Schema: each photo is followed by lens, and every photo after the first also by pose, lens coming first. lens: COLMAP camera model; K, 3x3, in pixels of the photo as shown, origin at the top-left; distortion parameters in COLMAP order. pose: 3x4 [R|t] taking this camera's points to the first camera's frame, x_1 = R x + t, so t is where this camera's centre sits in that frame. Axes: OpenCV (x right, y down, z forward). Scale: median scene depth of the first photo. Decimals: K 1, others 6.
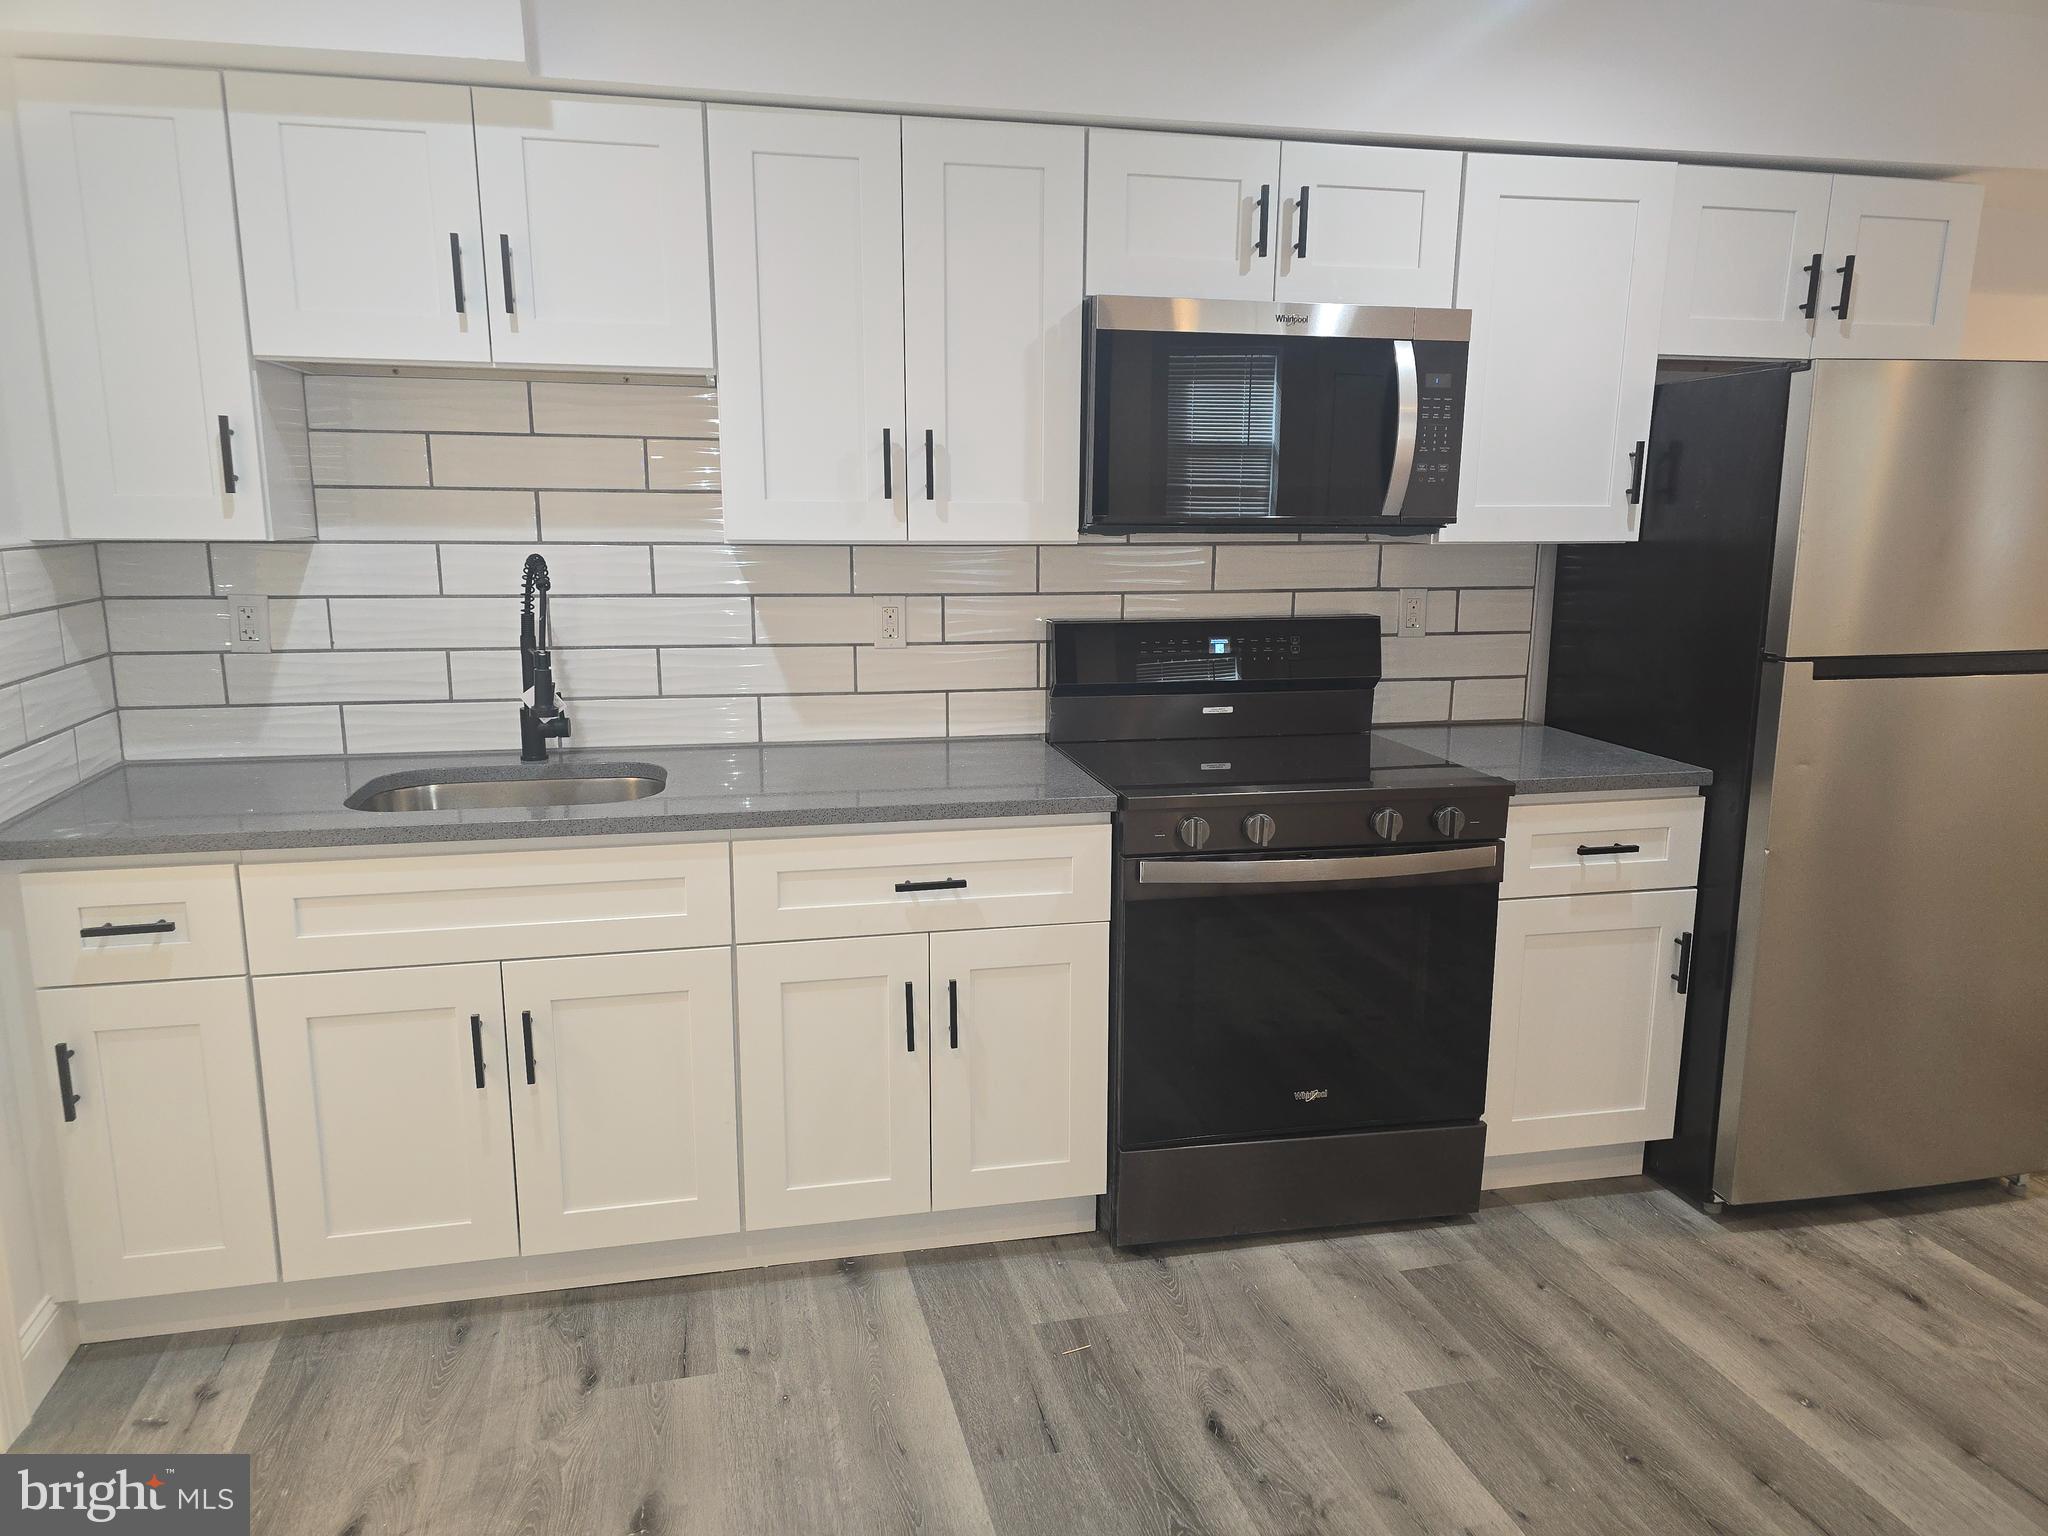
lens RADIAL K [[1372.3, 0, 1029.7], [0, 1372.3, 763.3], [0, 0, 1]] dist [0.064999, -0.055964]
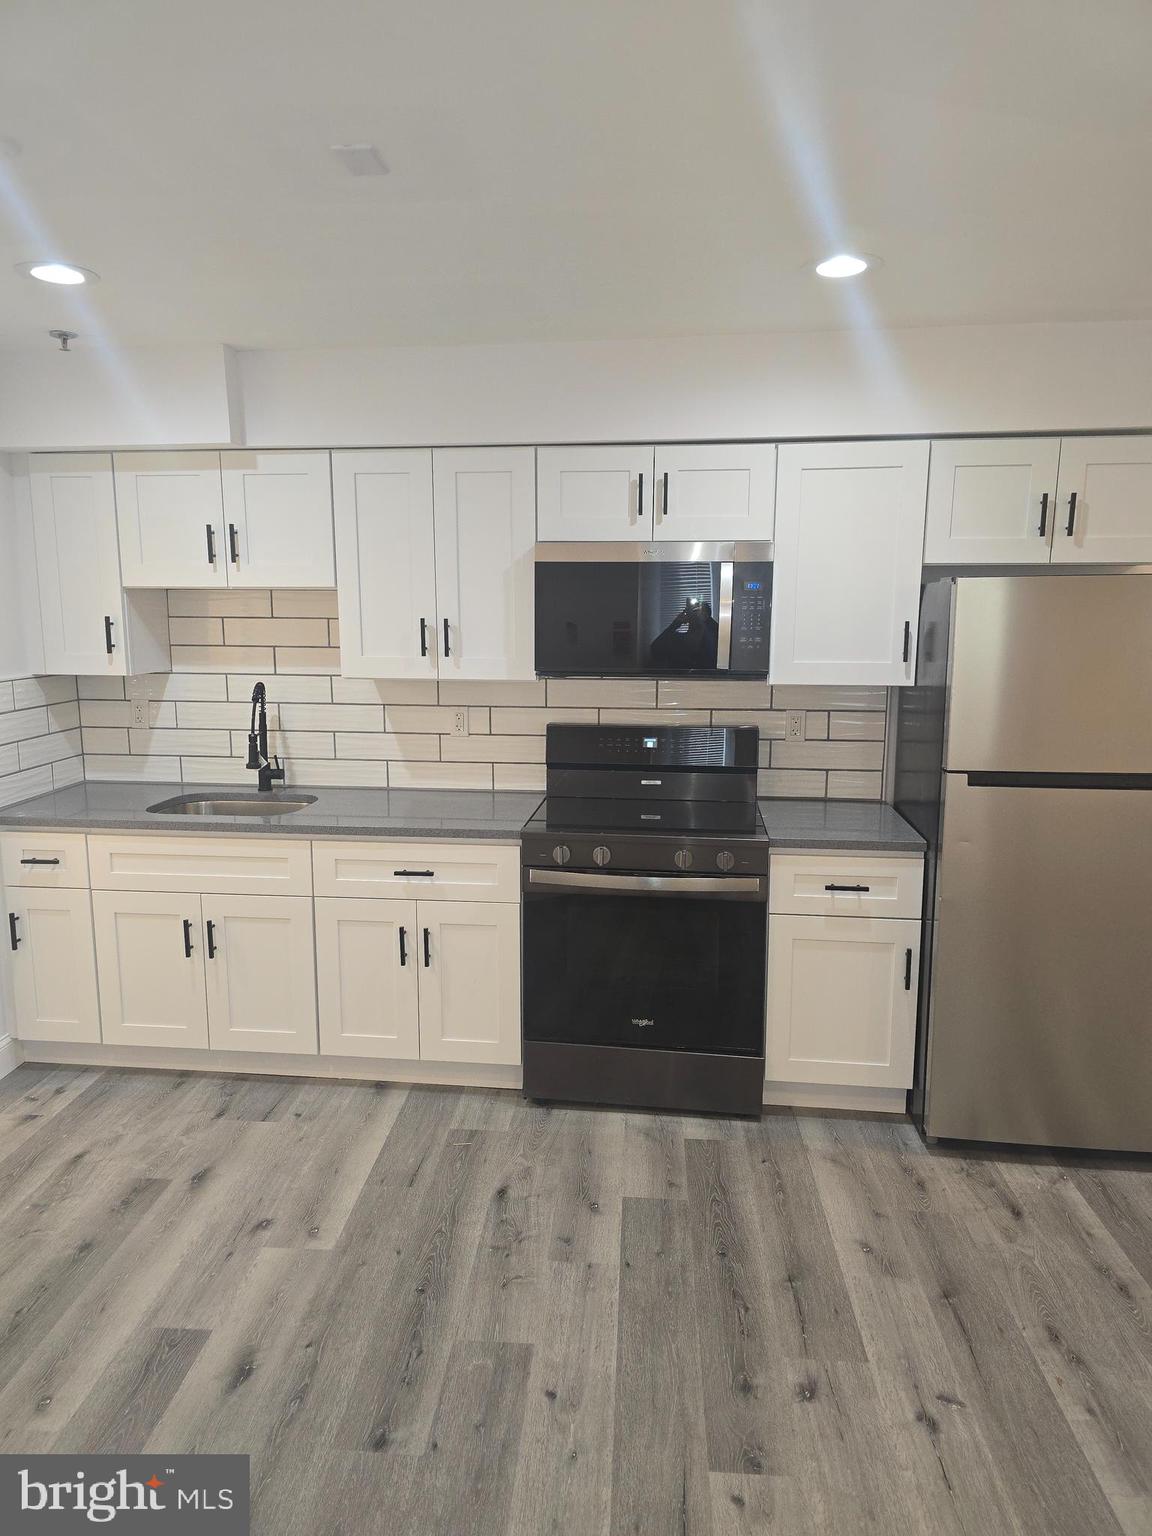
lens RADIAL K [[1029.2, 0, 570.2], [0, 1029.2, 765.9], [0, 0, 1]] dist [0.064999, -0.055964]
pose [[0.944210, 0.048063, -0.325819, 0.514169], [-0.058154, 0.998080, -0.021298, -0.031906], [0.324170, 0.039057, 0.945192, -0.197101]]
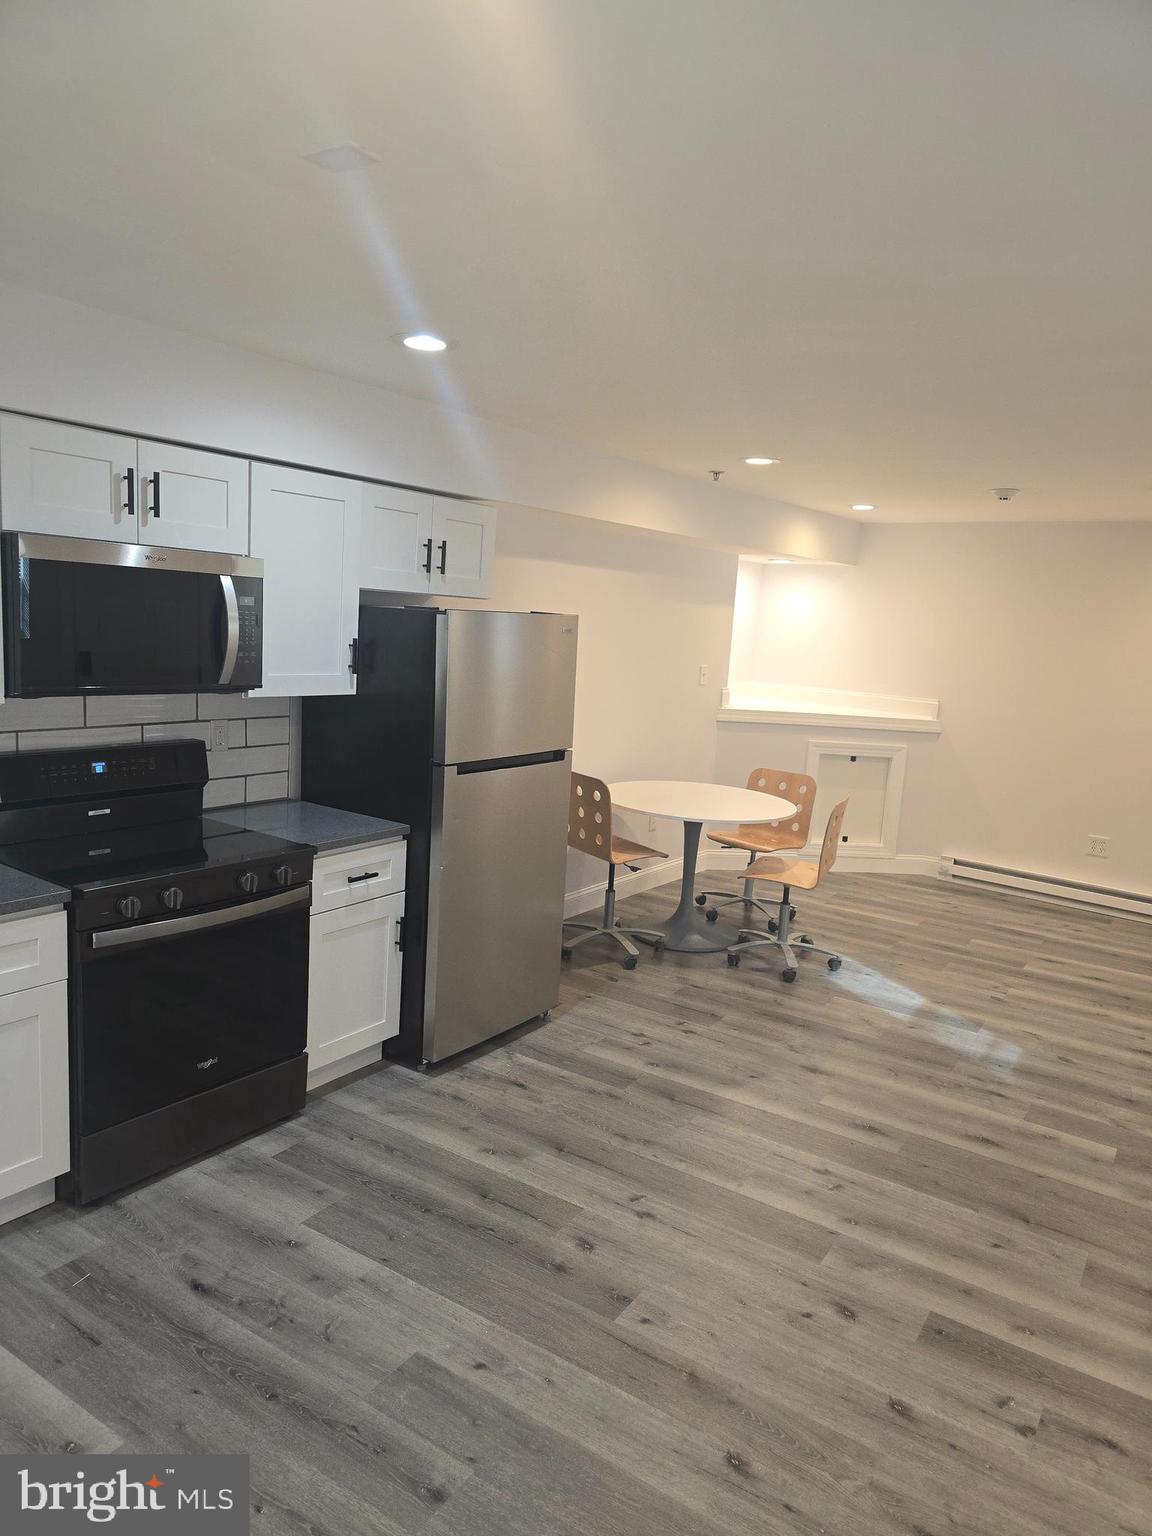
lens RADIAL K [[1029.2, 0, 574.6], [0, 1029.2, 777.7], [0, 0, 1]] dist [0.064999, -0.055964]
pose [[0.742195, -0.067997, 0.666726, -0.248089], [0.069463, 0.997286, 0.024384, -0.078014], [-0.666575, 0.028215, 0.744904, -0.146556]]
